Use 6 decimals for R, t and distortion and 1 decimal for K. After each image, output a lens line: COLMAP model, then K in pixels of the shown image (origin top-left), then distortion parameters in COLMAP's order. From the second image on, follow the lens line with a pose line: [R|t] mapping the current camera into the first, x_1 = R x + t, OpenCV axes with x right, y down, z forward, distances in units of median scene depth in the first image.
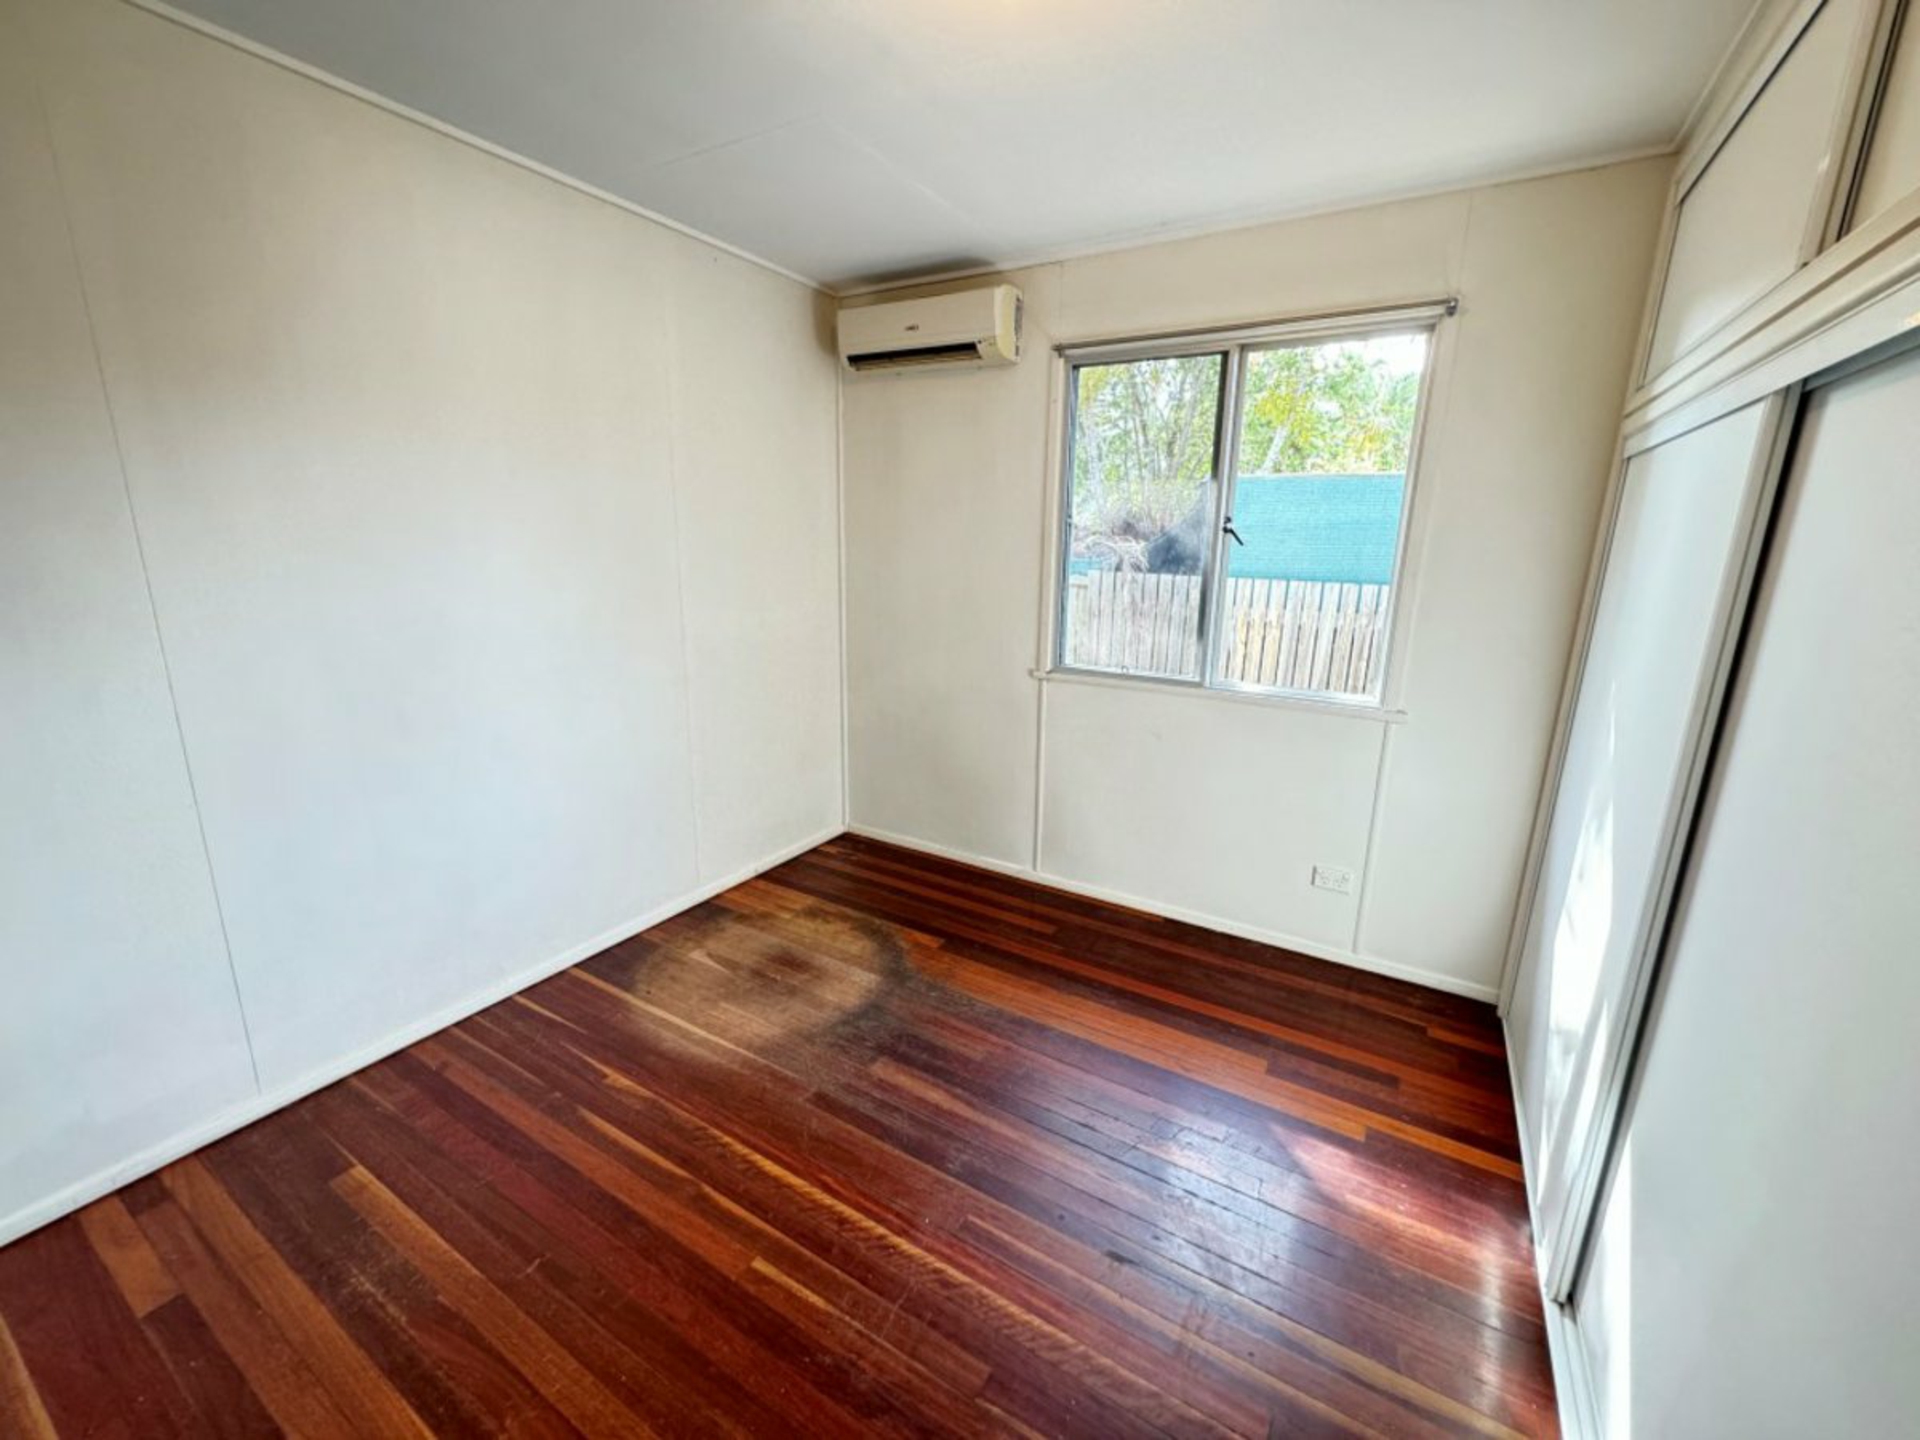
lens RADIAL K [[767.7, 0, 964.0], [0, 767.7, 721.3], [0, 0, 1]] dist [-0.003061, 0.001087]
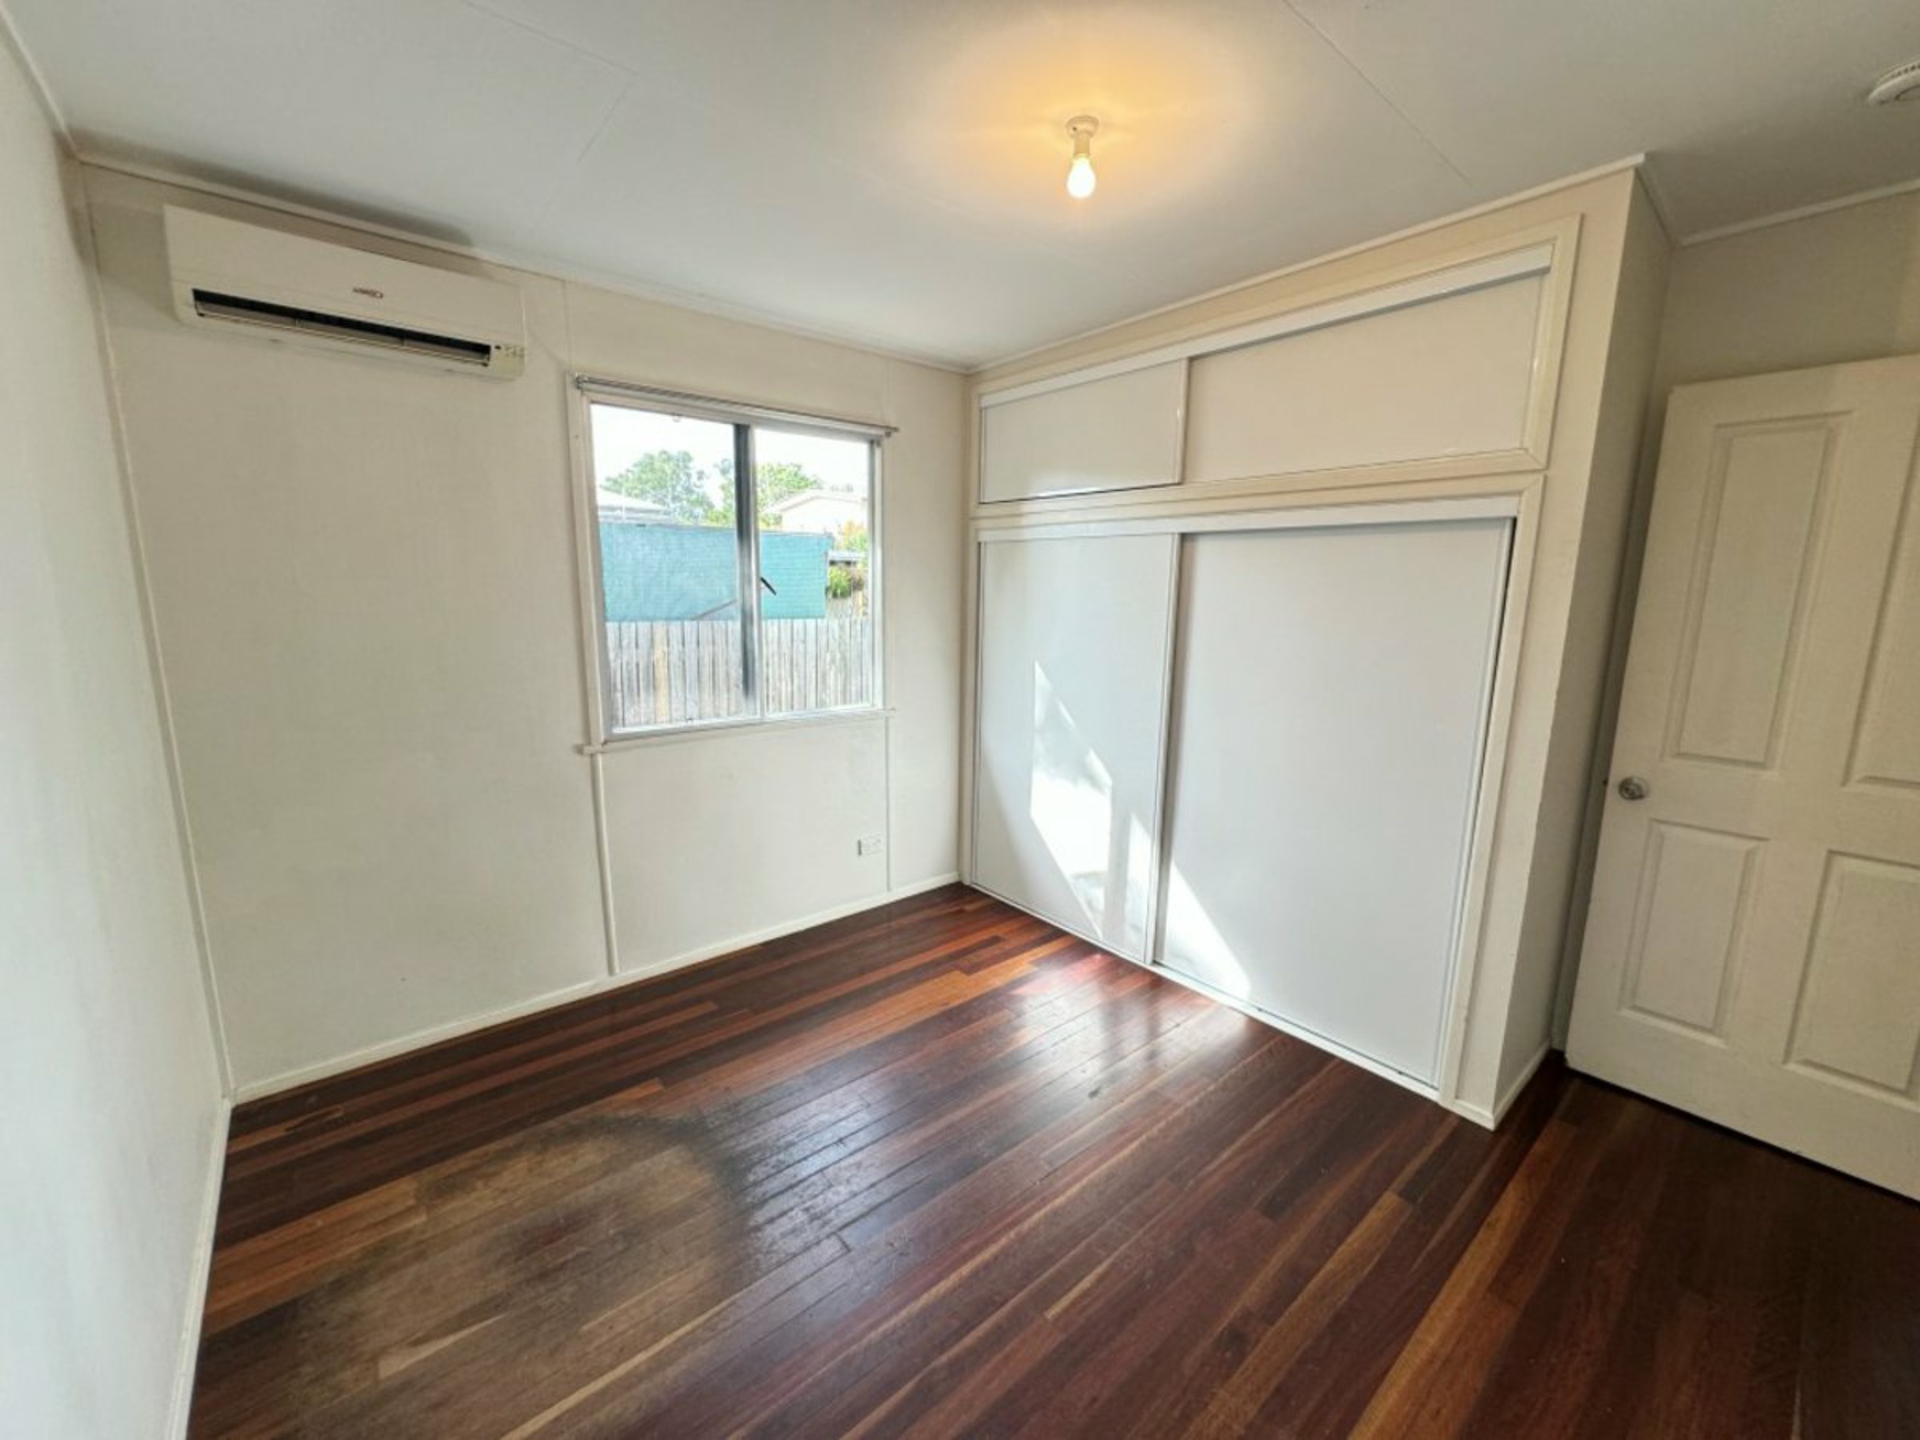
lens RADIAL K [[767.7, 0, 968.4], [0, 767.7, 718.3], [0, 0, 1]] dist [-0.003061, 0.001087]
pose [[0.318651, -0.180383, 0.930550, -0.612696], [0.216348, 0.969652, 0.113878, -0.109976], [-0.922852, 0.165035, 0.348006, 0.340818]]
